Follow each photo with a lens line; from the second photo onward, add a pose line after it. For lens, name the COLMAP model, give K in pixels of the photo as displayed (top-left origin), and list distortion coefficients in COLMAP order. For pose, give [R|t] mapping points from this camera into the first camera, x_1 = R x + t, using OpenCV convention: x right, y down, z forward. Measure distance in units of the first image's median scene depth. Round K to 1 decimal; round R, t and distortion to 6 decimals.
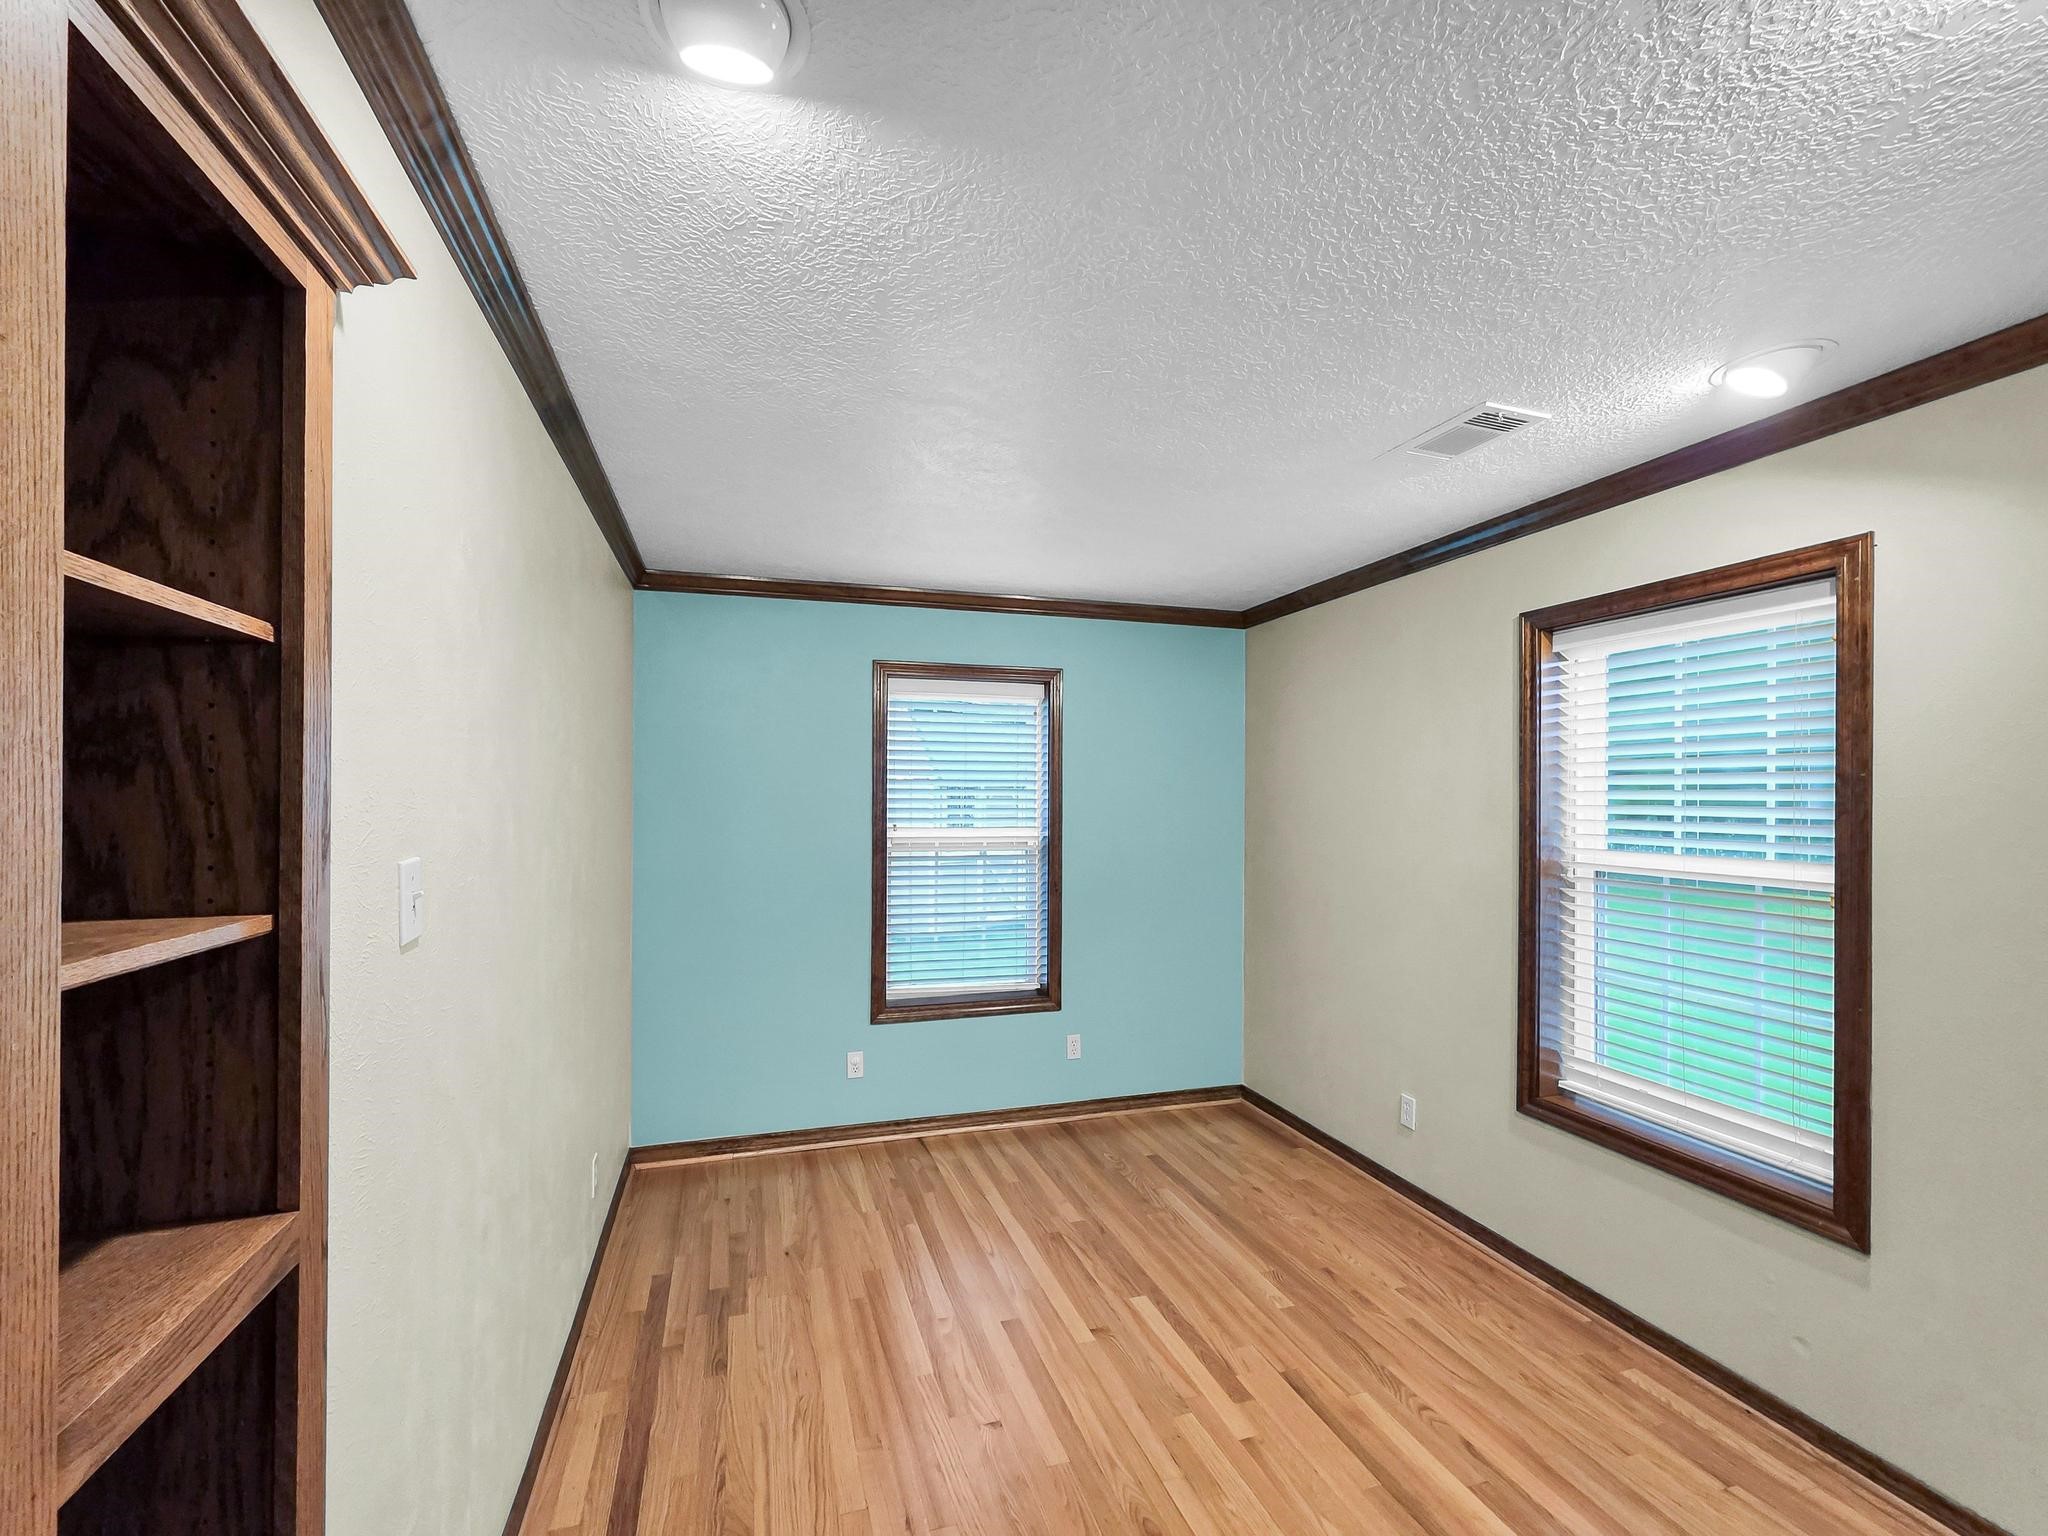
lens RADIAL K [[867.9, 0, 1019.6], [0, 867.9, 793.6], [0, 0, 1]] dist [0.001456, 0.000018]
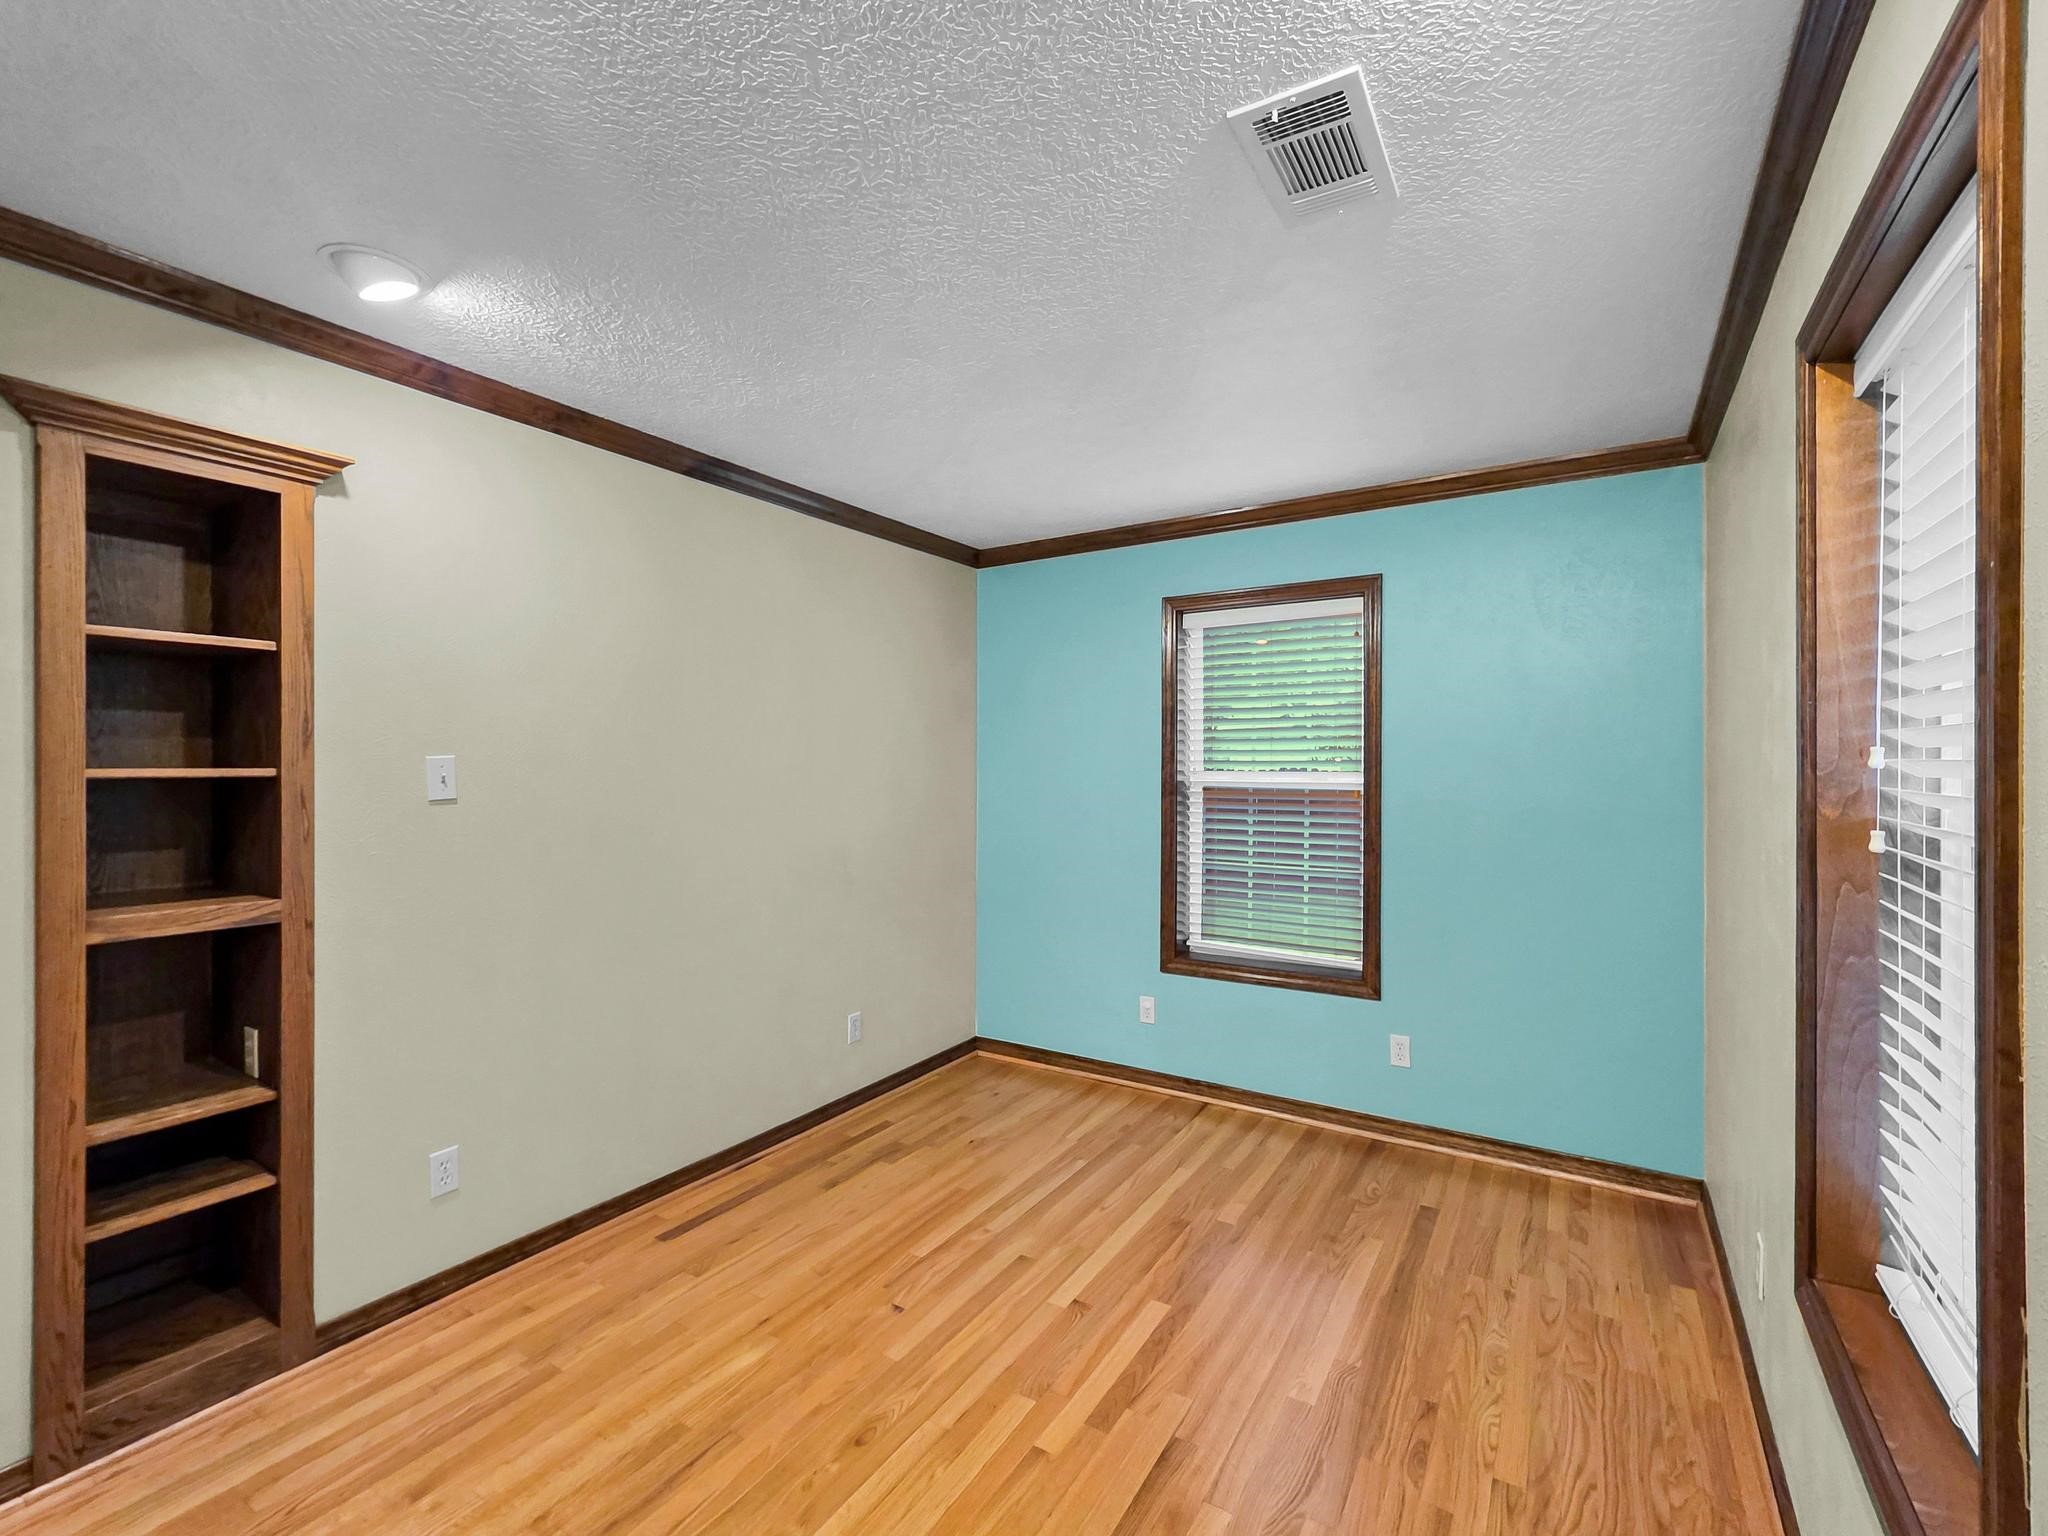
lens RADIAL K [[923.9, 0, 1024.0], [0, 923.9, 768.0], [0, 0, 1]] dist [-0.001969, -0.000130]
pose [[0.645121, 0.001297, -0.764079, 0.602701], [0.006715, 0.999950, 0.007367, 0.032739], [0.764051, -0.009883, 0.645081, 0.249538]]
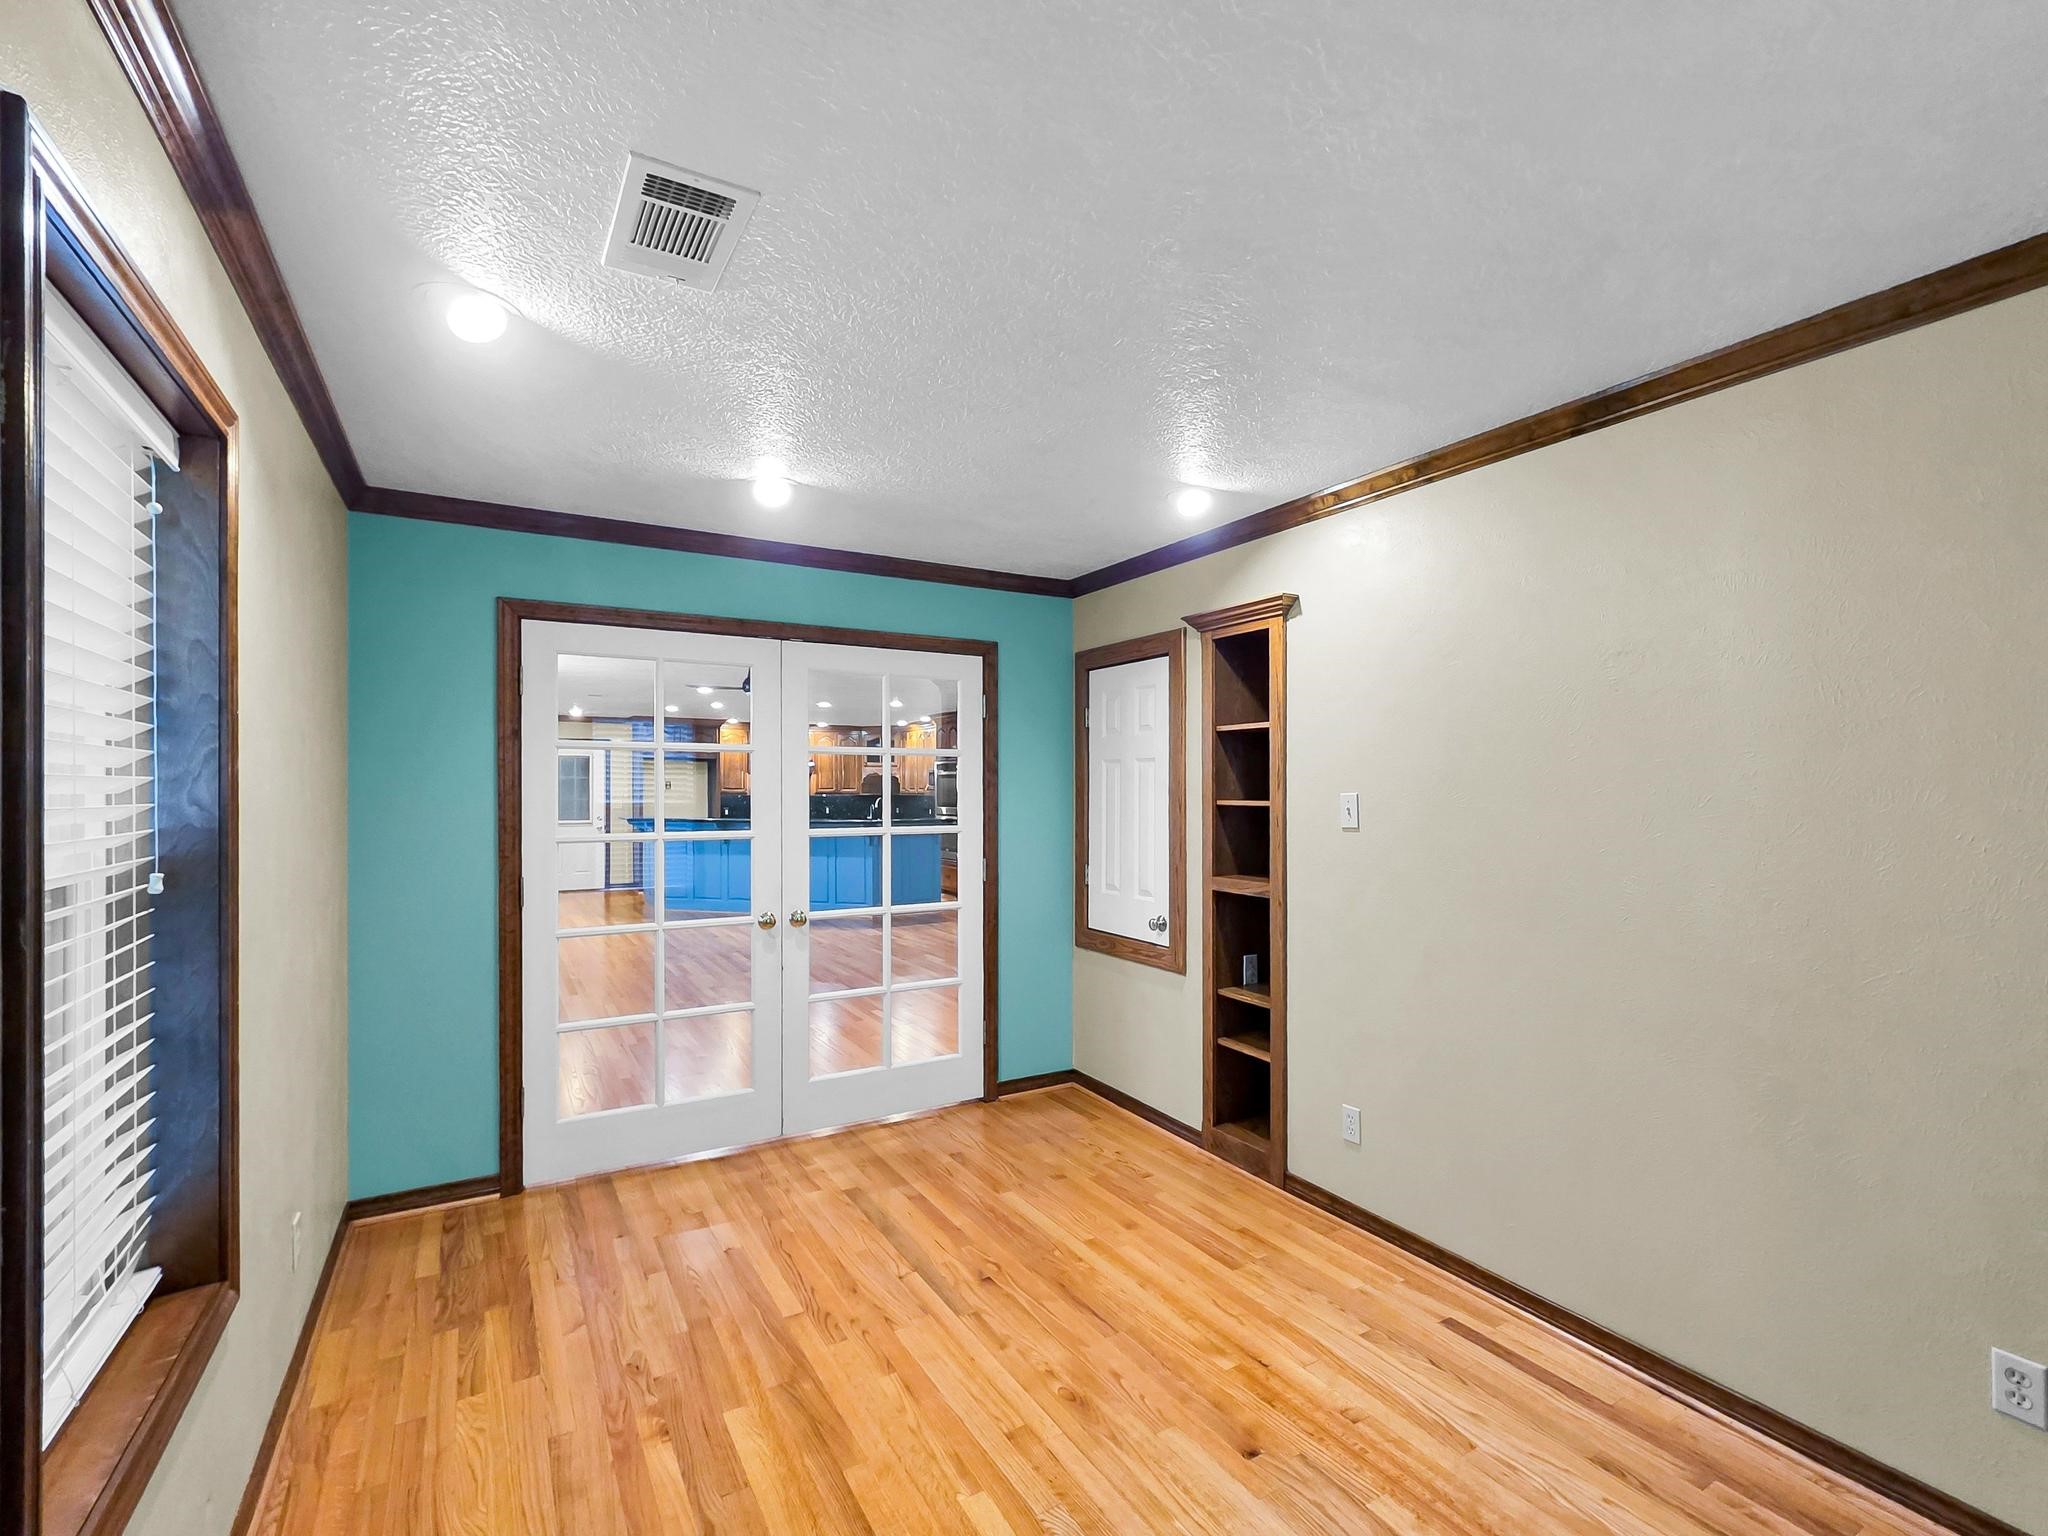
lens RADIAL K [[923.9, 0, 1024.0], [0, 923.9, 768.0], [0, 0, 1]] dist [-0.001969, -0.000130]
pose [[-0.977716, -0.005770, -0.209853, 0.257744], [0.000188, 0.999598, -0.028361, 0.026478], [0.209932, -0.027768, -0.977322, 1.222112]]
